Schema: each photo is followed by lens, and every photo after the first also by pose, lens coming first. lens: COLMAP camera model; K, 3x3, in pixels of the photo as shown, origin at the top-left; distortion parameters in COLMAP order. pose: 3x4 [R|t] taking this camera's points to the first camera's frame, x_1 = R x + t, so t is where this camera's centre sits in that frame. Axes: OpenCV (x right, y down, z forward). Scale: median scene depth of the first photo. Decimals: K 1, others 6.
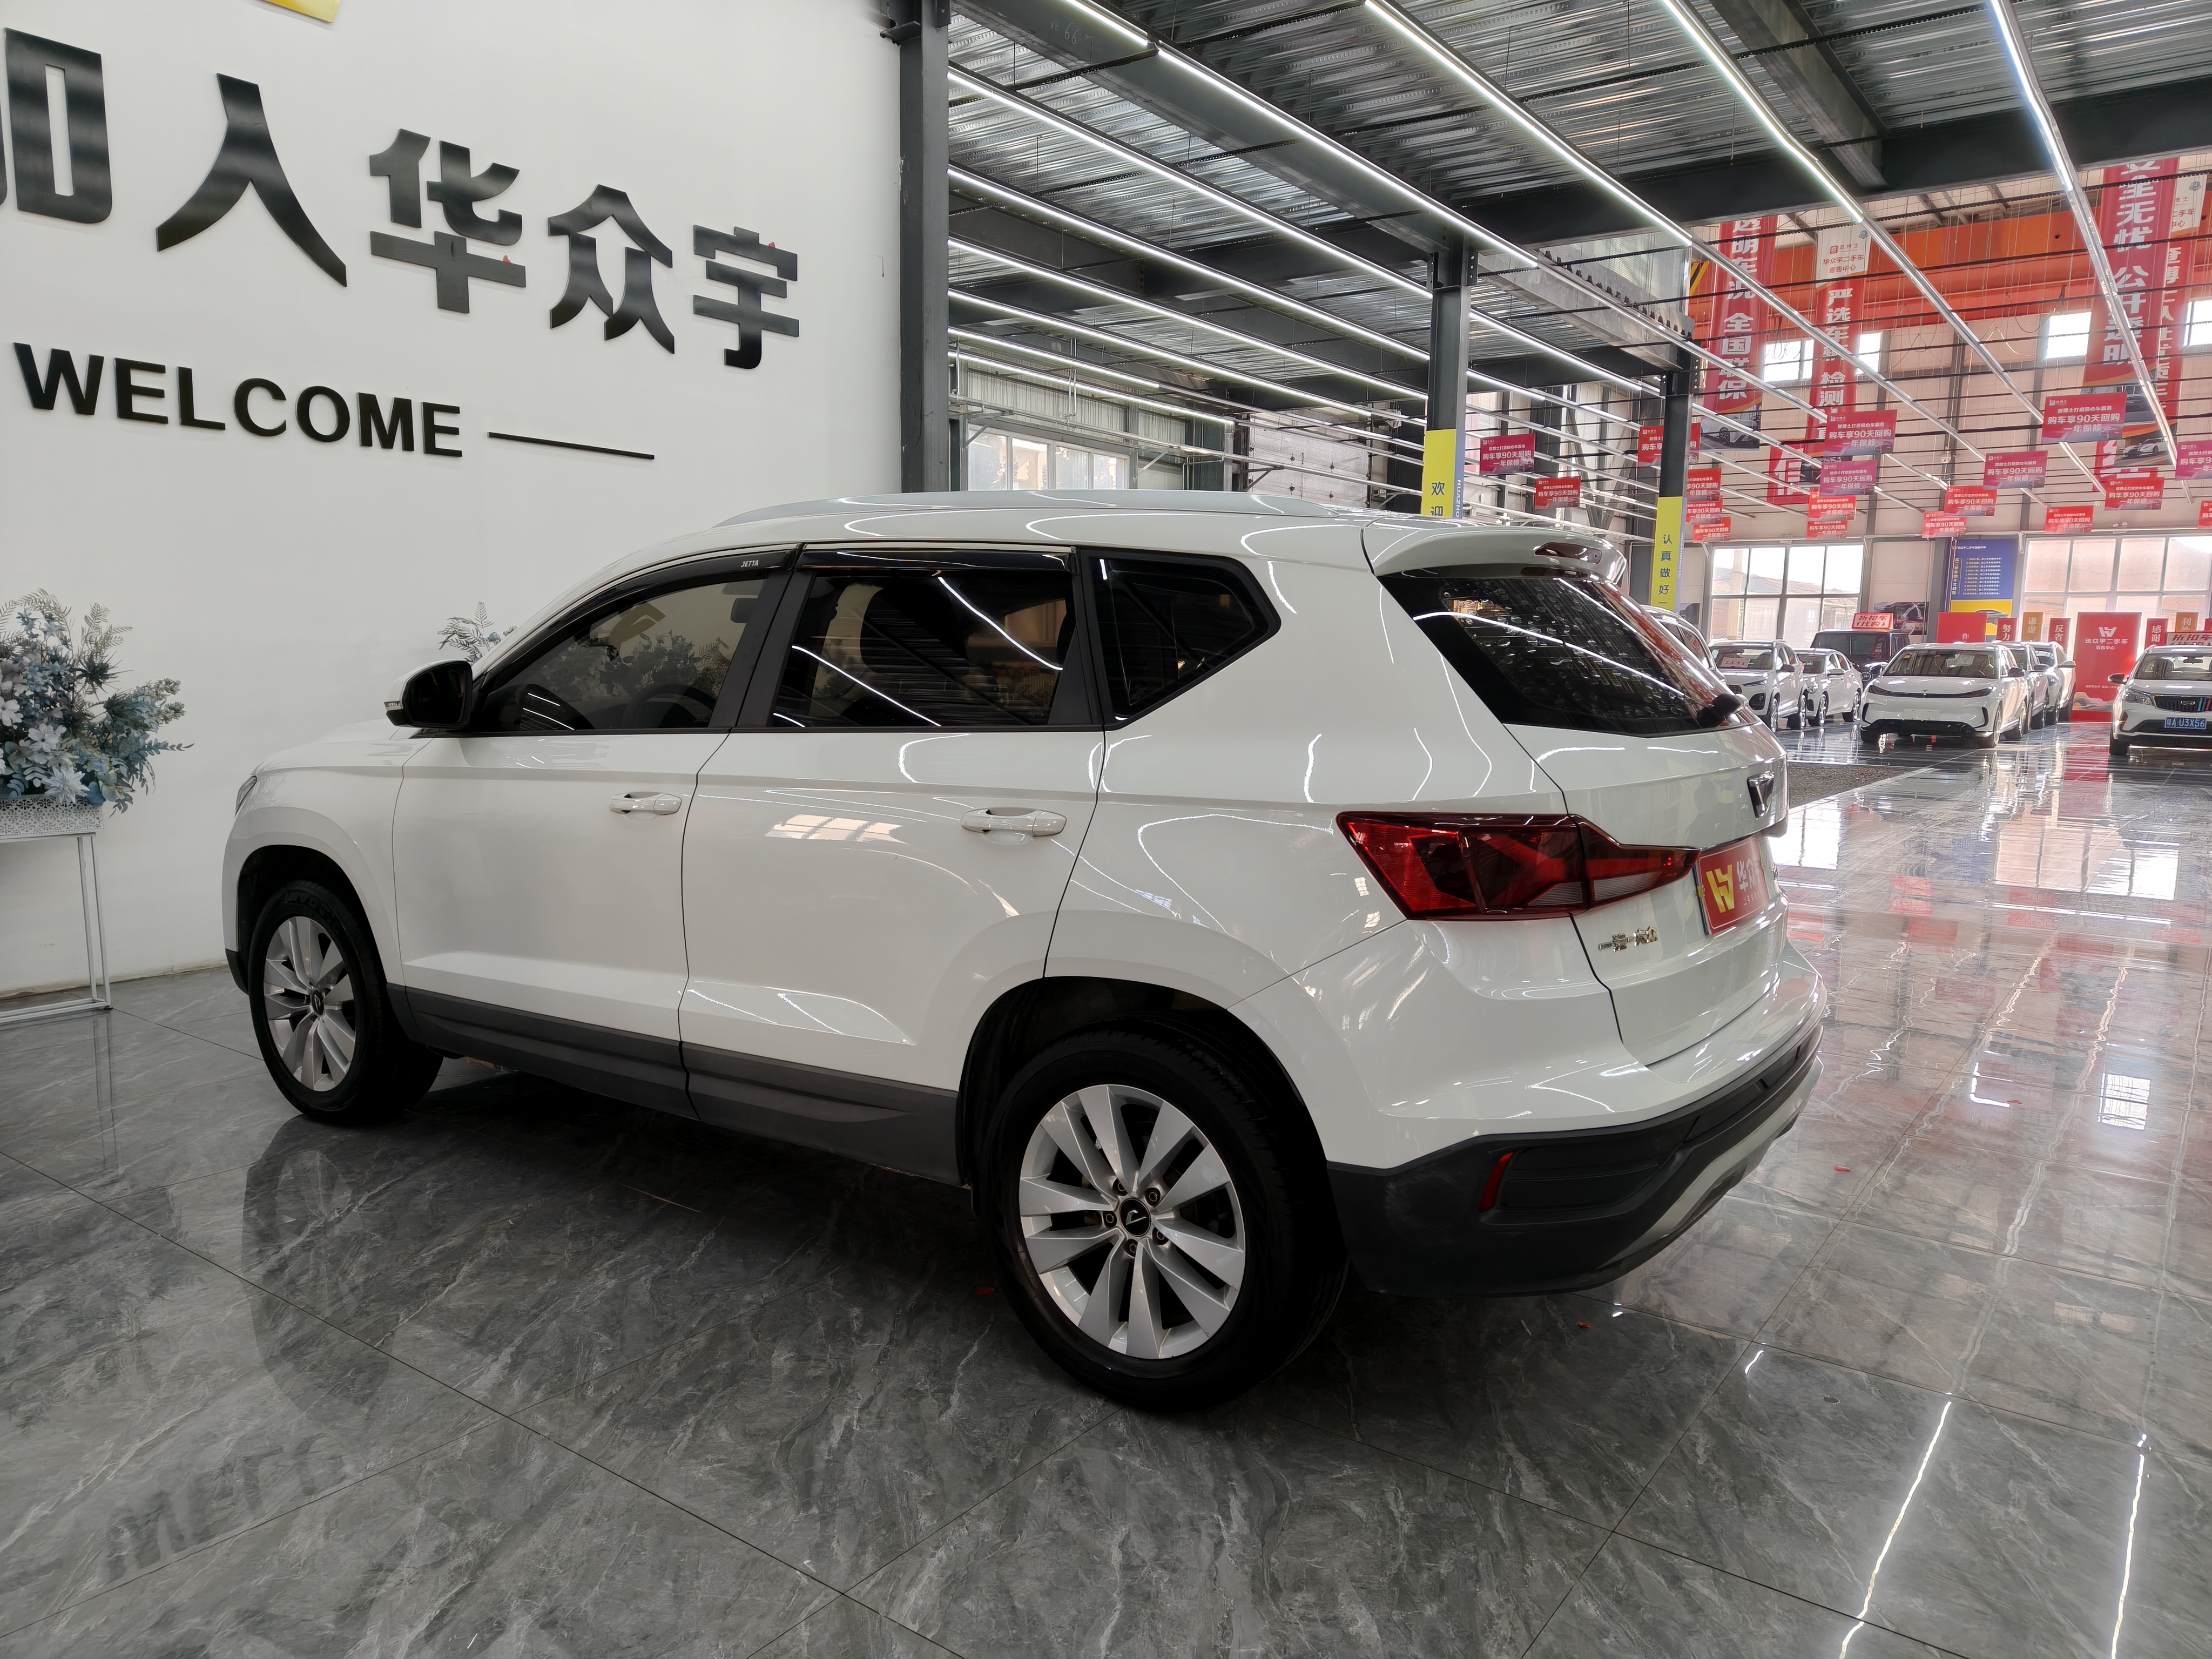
lens RADIAL K [[1527.1, 0, 1113.7], [0, 1527.1, 846.2], [0, 0, 1]] dist [0.023230, -0.011598]
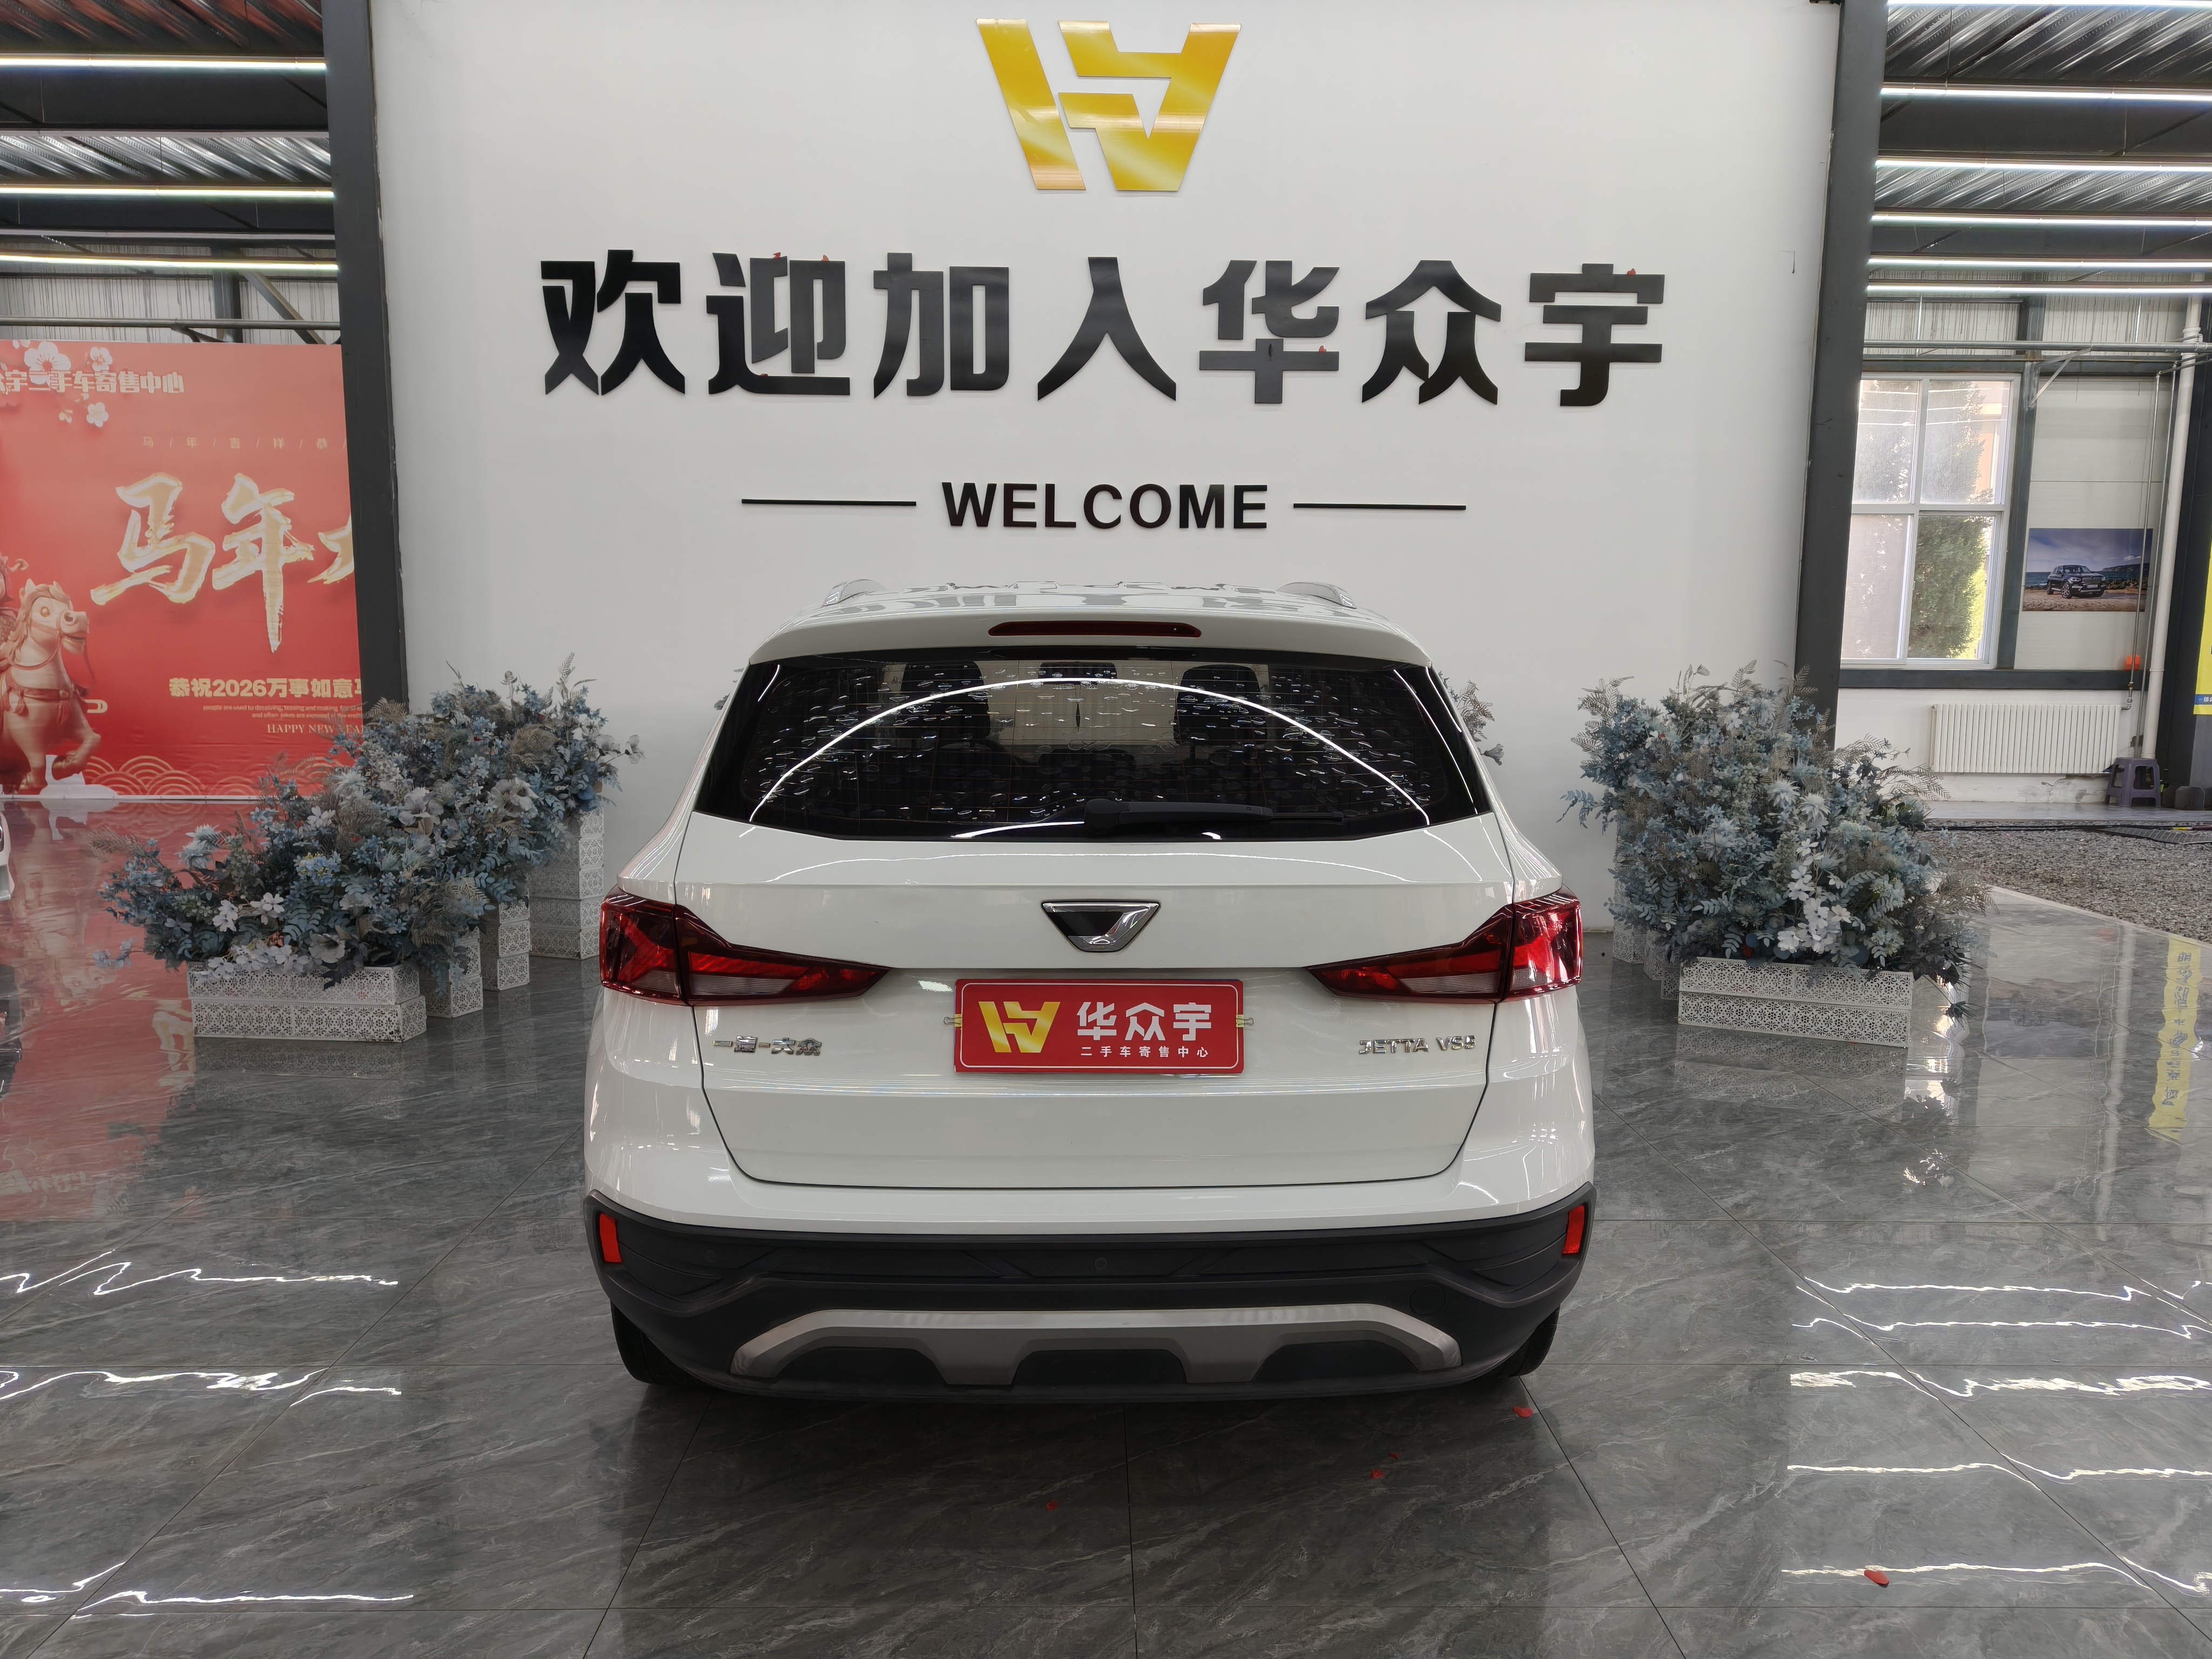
lens RADIAL K [[1527.1, 0, 1103.0], [0, 1527.1, 848.3], [0, 0, 1]] dist [0.023230, -0.011598]
pose [[0.601267, 0.093544, -0.793554, 0.424541], [-0.103861, 0.993848, 0.038460, -0.042025], [0.792270, 0.059295, 0.607283, 0.202930]]
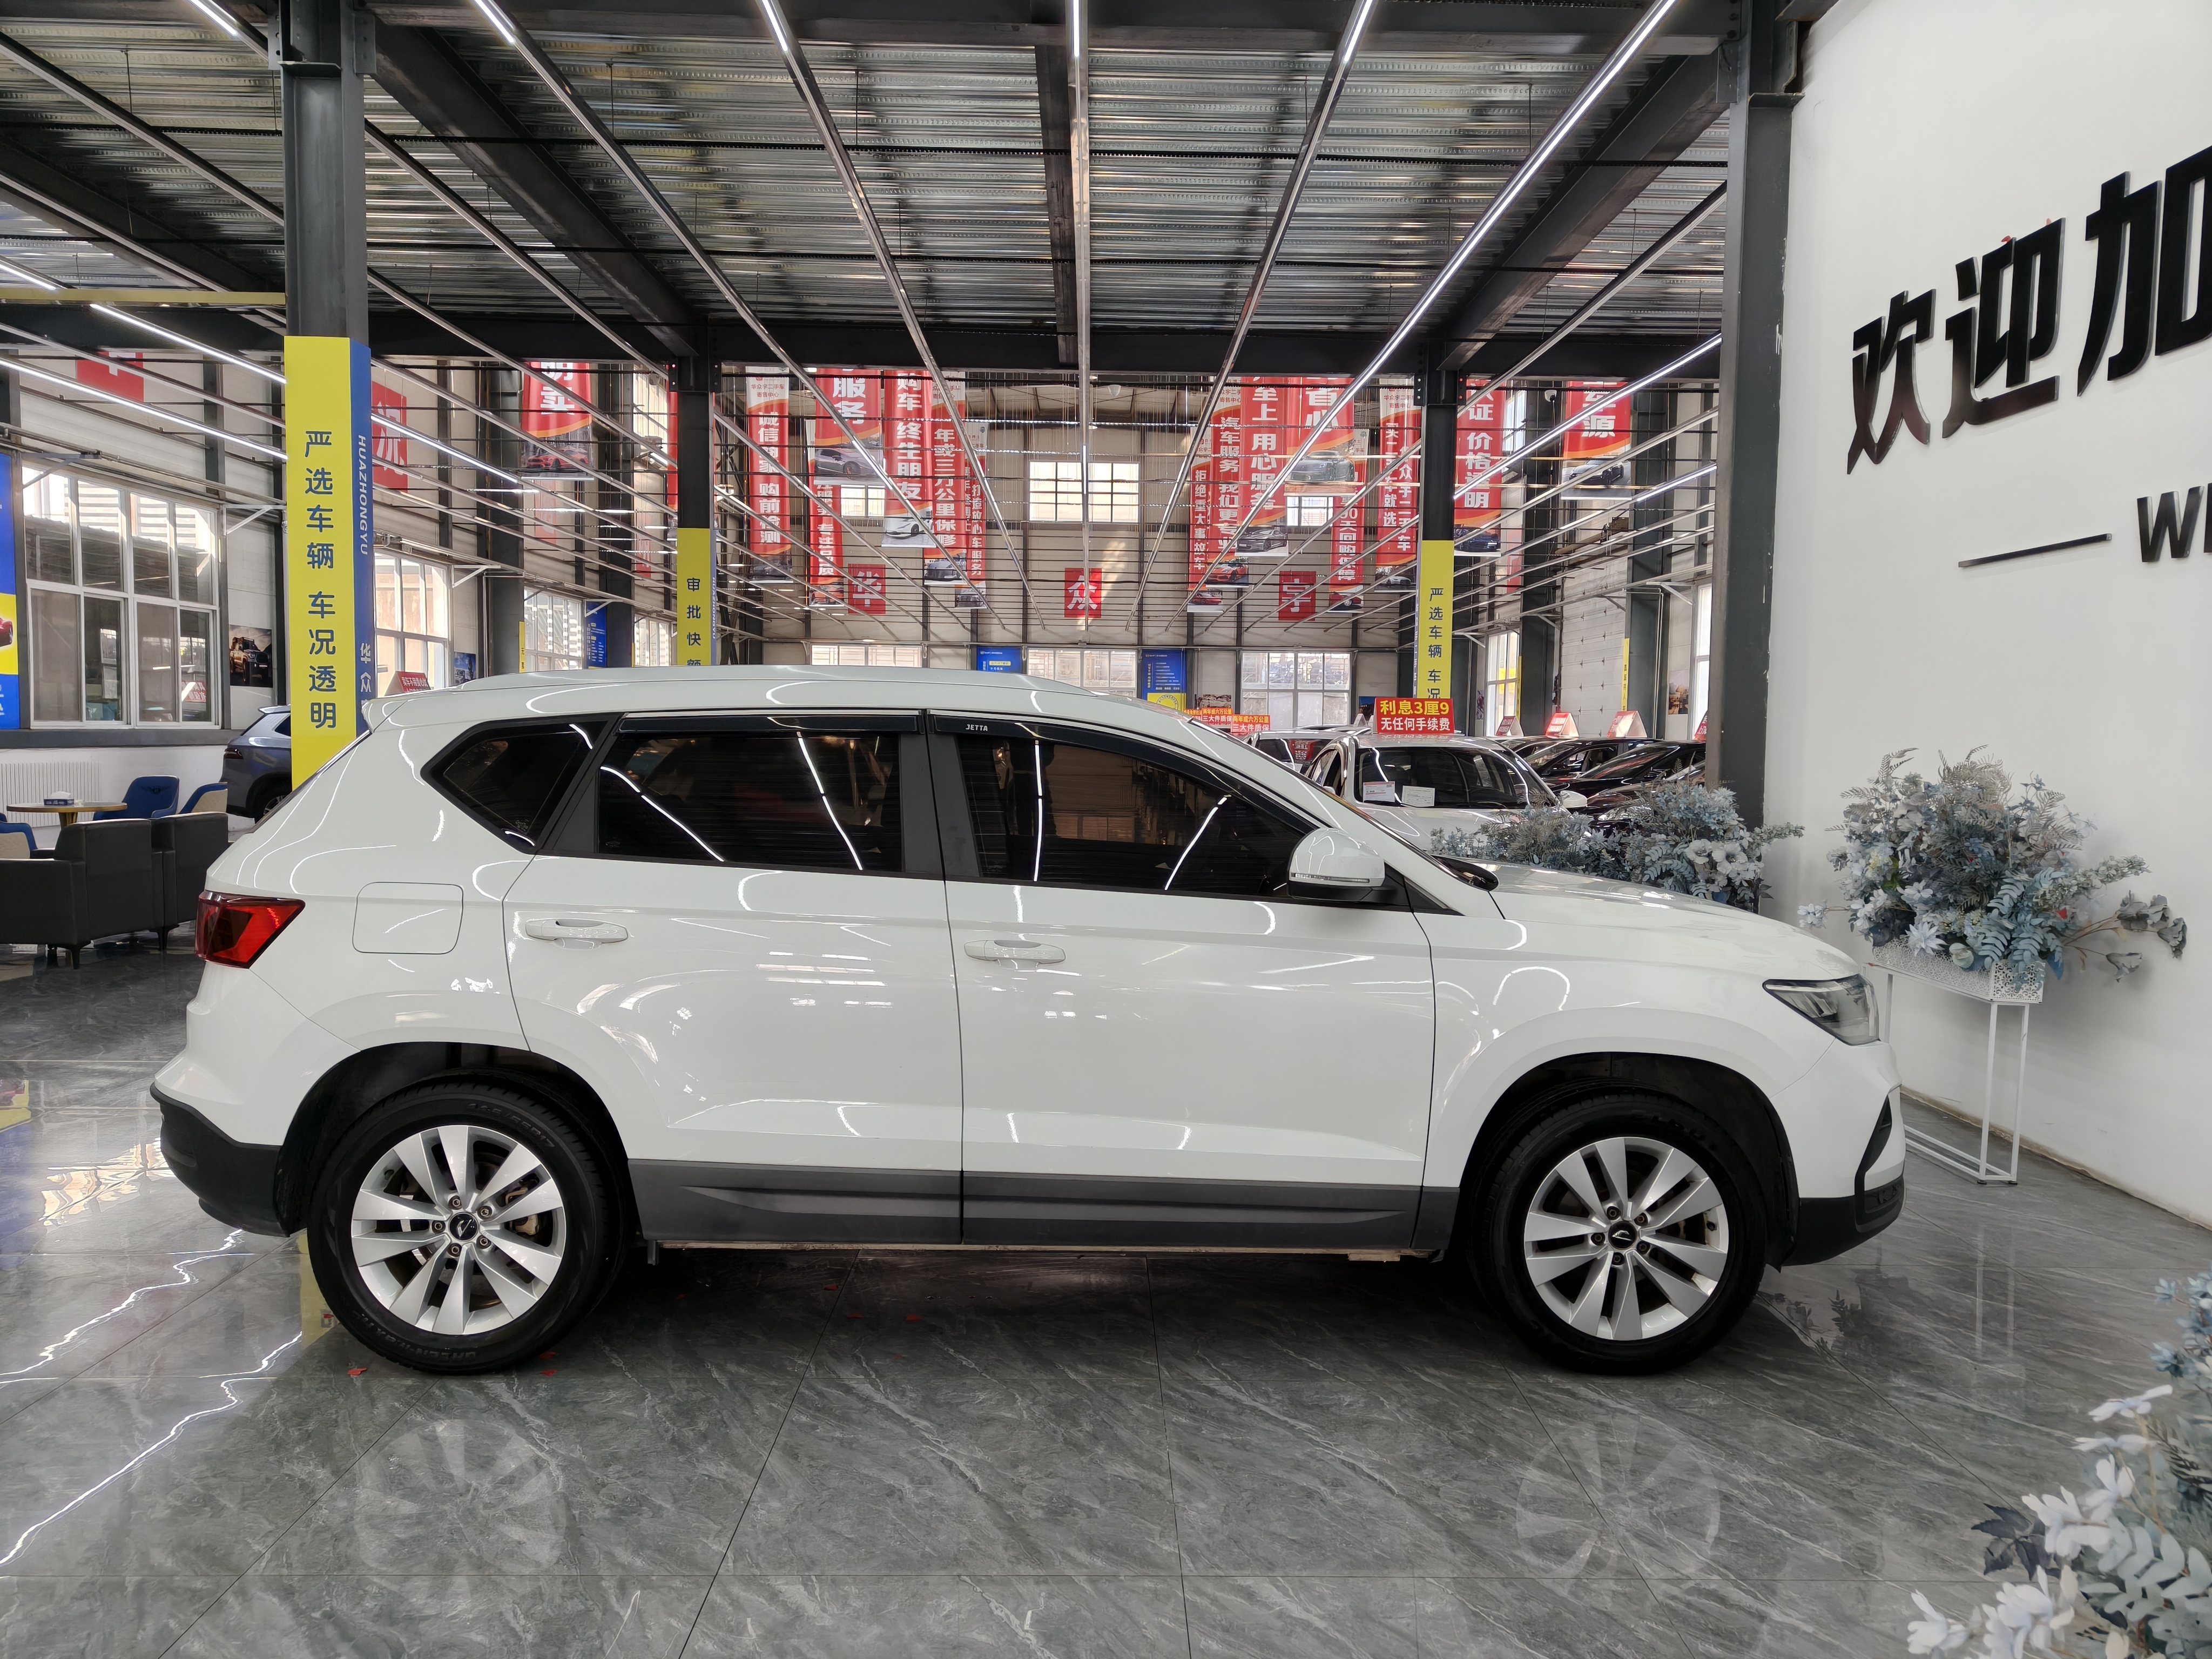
lens RADIAL K [[1527.1, 0, 1117.0], [0, 1527.1, 819.2], [0, 0, 1]] dist [0.023230, -0.011598]
pose [[-0.793180, 0.008571, -0.608927, 0.277980], [-0.106325, 0.982594, 0.152328, -0.160864], [0.599633, 0.185567, -0.778463, 1.069099]]
